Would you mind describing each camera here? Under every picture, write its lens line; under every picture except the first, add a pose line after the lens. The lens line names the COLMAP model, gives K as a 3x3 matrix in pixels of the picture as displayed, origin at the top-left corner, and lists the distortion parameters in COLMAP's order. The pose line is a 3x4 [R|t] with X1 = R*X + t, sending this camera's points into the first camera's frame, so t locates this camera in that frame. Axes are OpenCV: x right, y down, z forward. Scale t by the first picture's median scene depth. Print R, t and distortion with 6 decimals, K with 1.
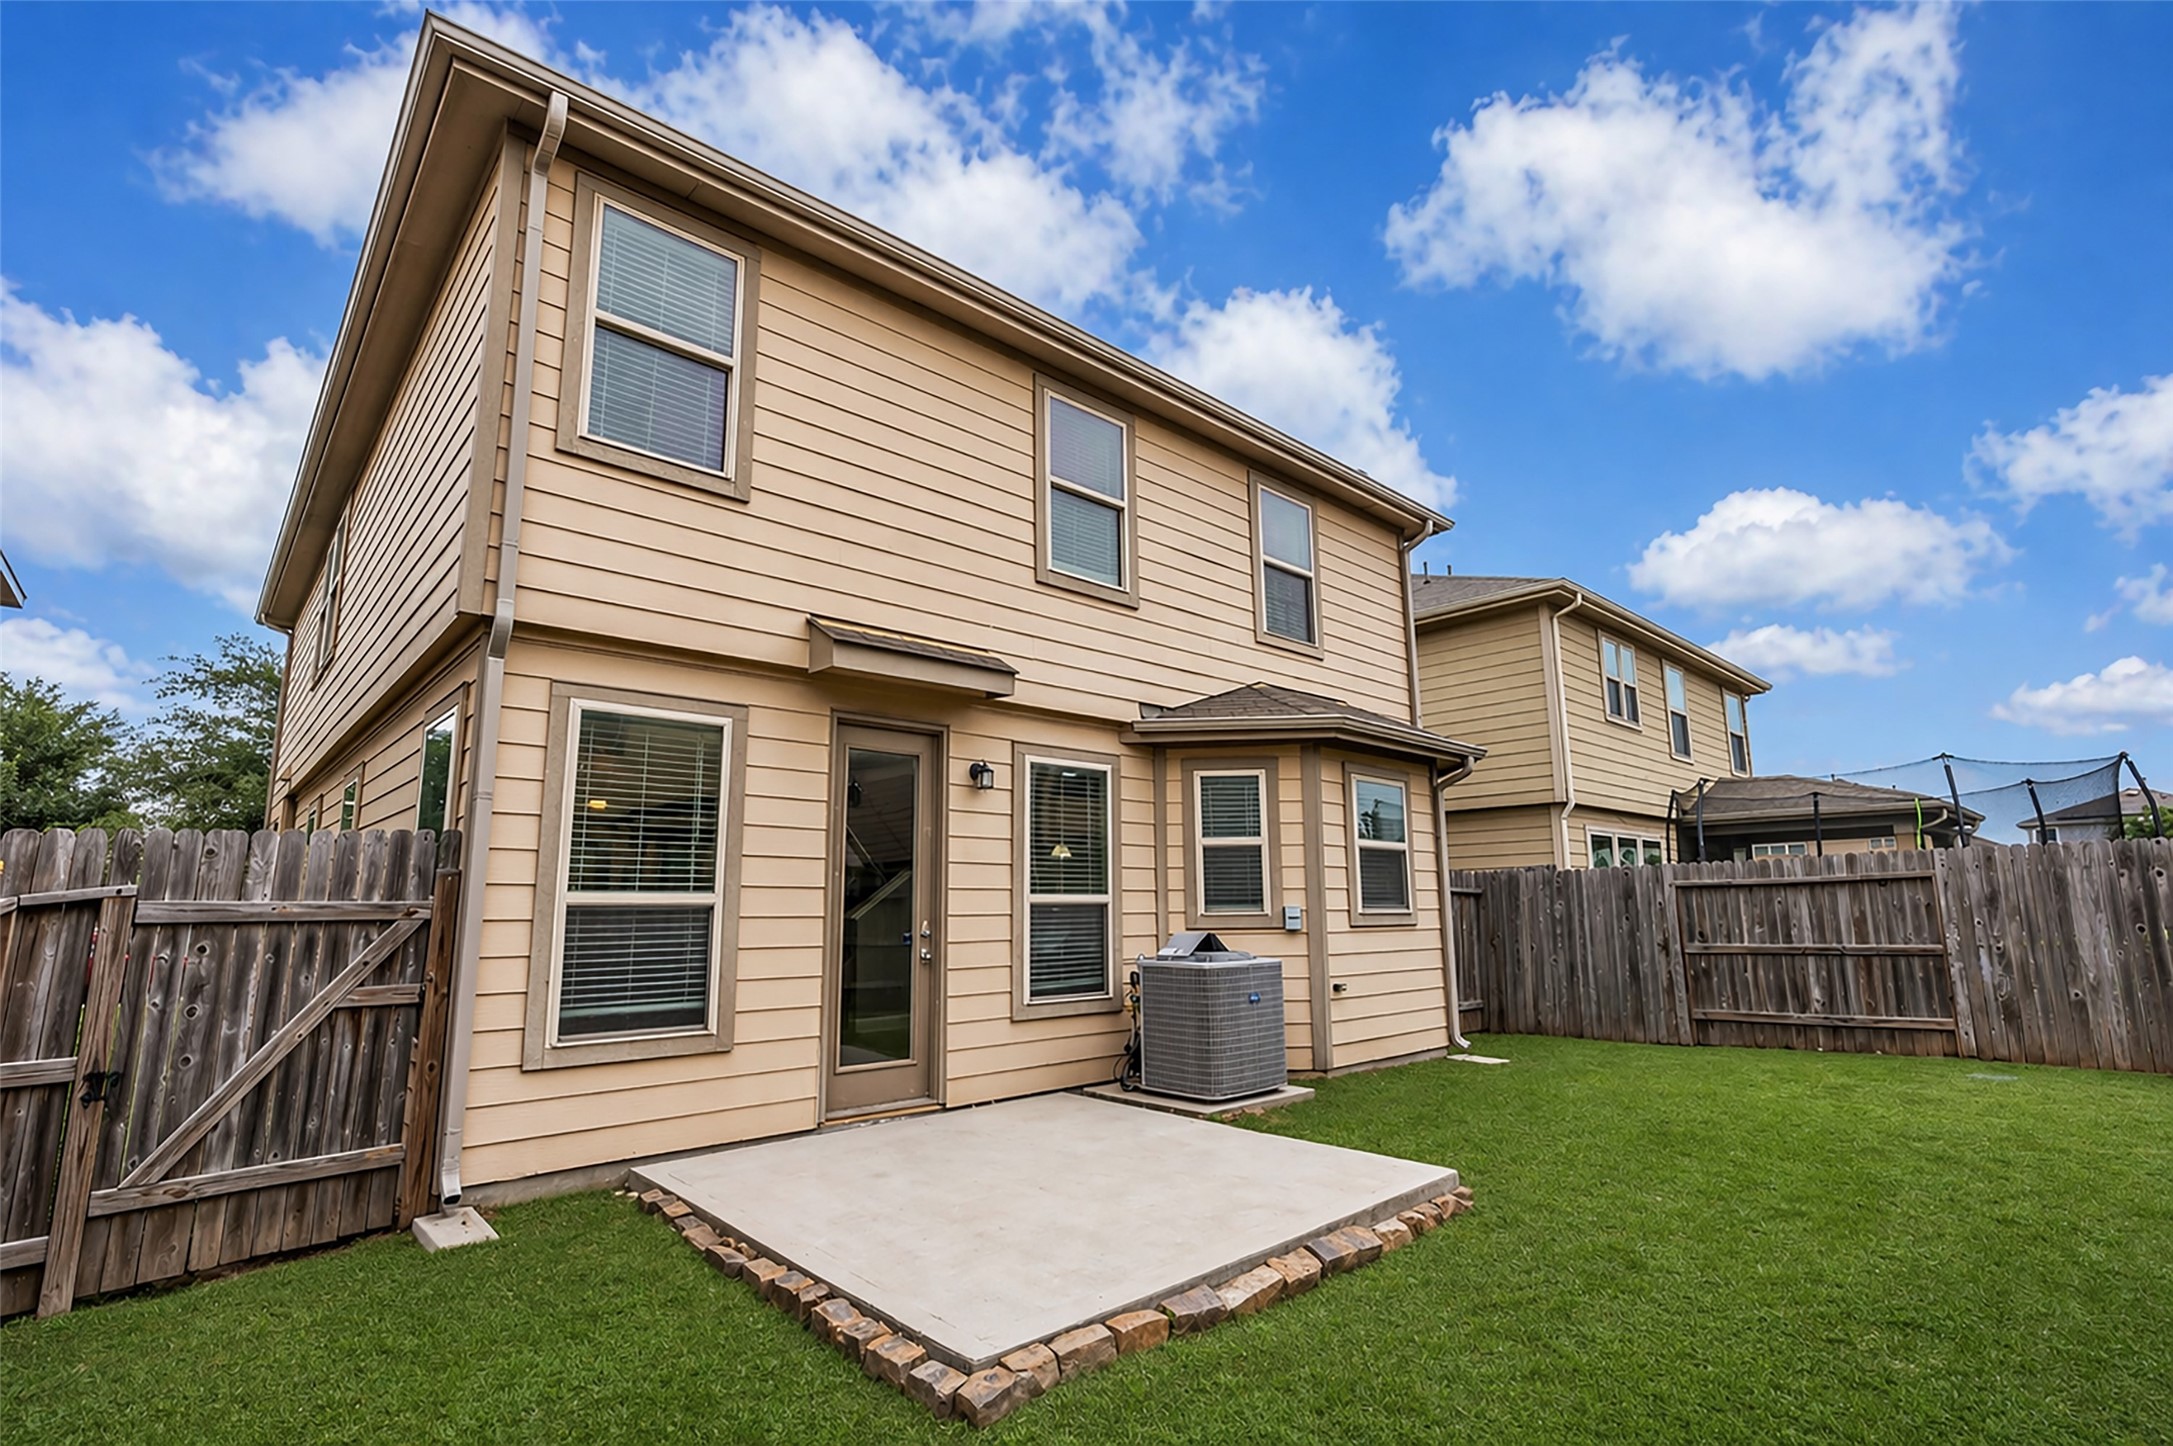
lens RADIAL K [[1001.5, 0, 1078.3], [0, 1001.5, 739.7], [0, 0, 1]] dist [-0.012883, 0.003694]
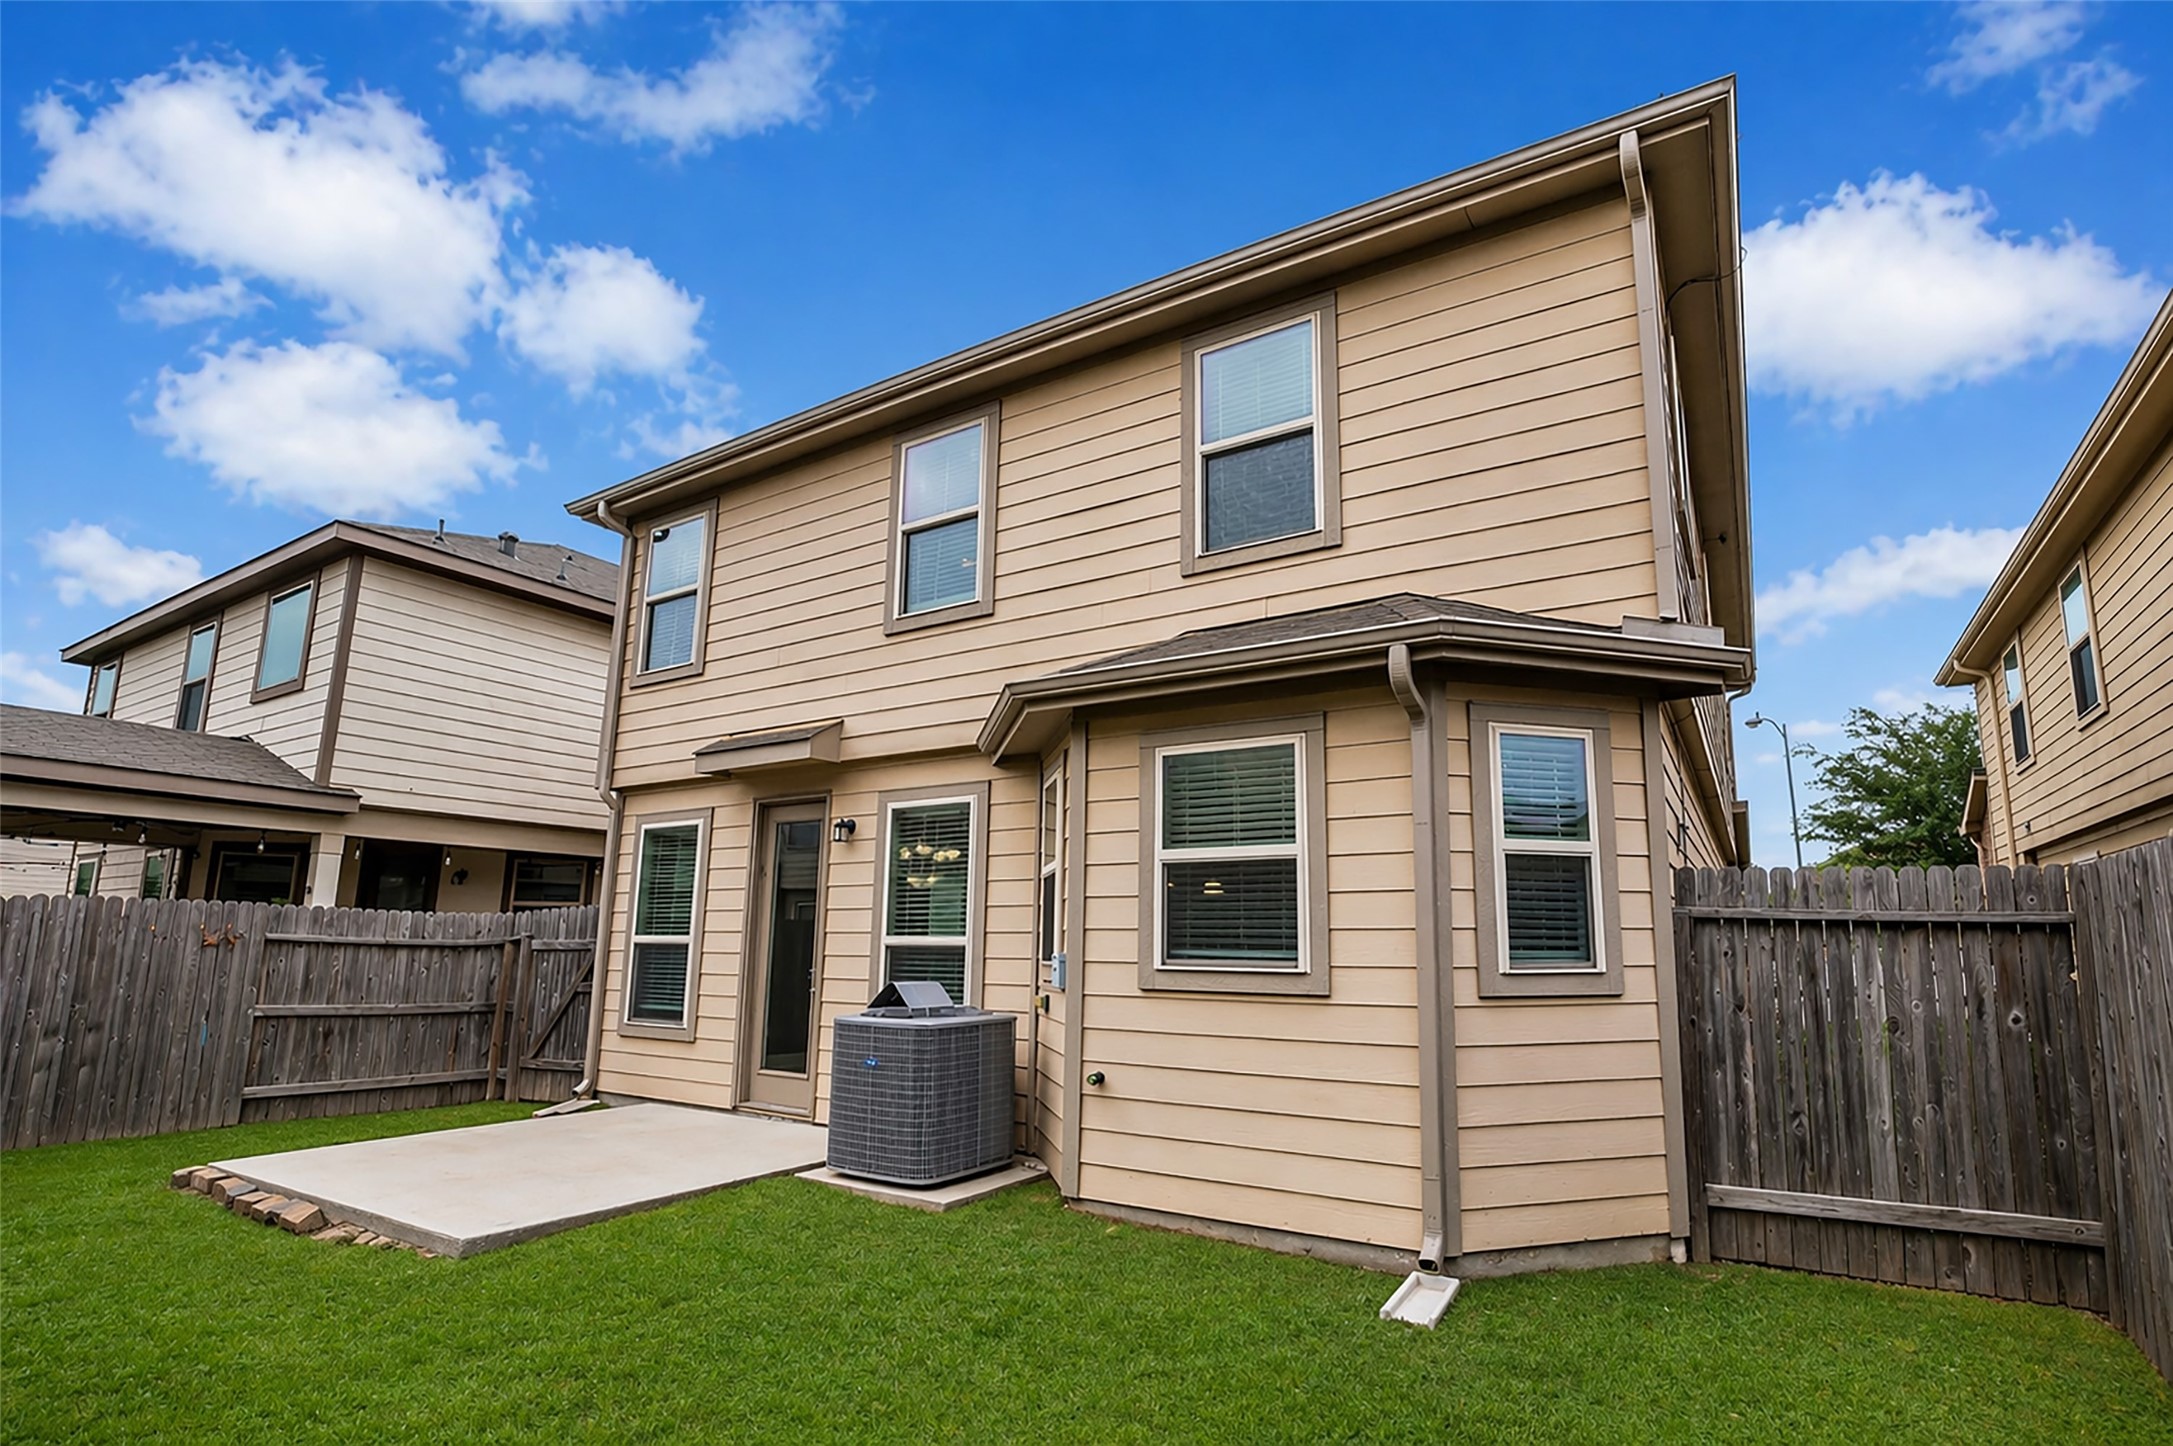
lens RADIAL K [[961.8, 0, 1089.4], [0, 961.8, 777.5], [0, 0, 1]] dist [-0.009714, 0.000341]
pose [[0.306996, -0.153067, -0.939321, 0.888459], [0.147742, 0.982681, -0.111847, 0.122943], [0.940173, -0.104441, 0.324293, 0.812259]]
